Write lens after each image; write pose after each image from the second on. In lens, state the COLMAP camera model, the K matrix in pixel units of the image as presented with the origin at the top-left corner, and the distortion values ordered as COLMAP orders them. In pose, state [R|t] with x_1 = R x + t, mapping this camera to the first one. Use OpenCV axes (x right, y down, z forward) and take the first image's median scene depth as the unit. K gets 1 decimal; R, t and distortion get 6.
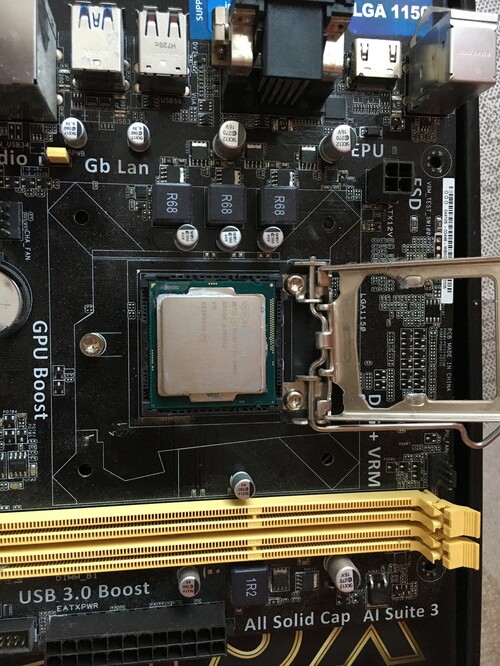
lens RADIAL K [[603.5, 0, 251.7], [0, 603.5, 335.3], [0, 0, 1]] dist [0.070592, -0.178080]
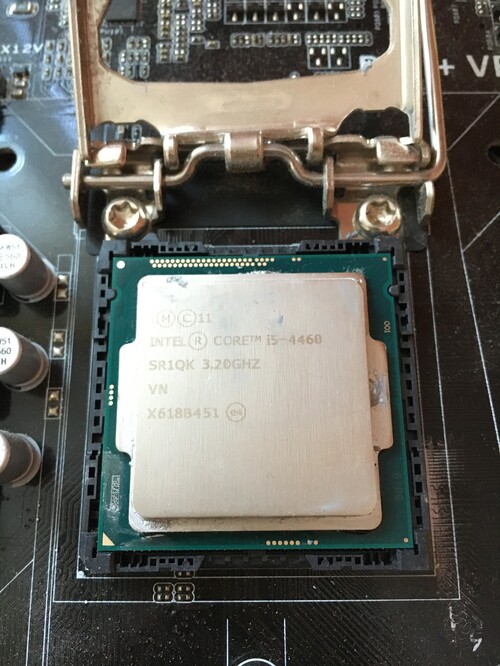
lens RADIAL K [[603.5, 0, 251.7], [0, 603.5, 335.3], [0, 0, 1]] dist [0.070592, -0.178080]
pose [[-0.008055, -0.994152, 0.107686, -0.068034], [0.998371, -0.014079, -0.055297, 0.037478], [0.056490, 0.107066, 0.992646, 0.566387]]
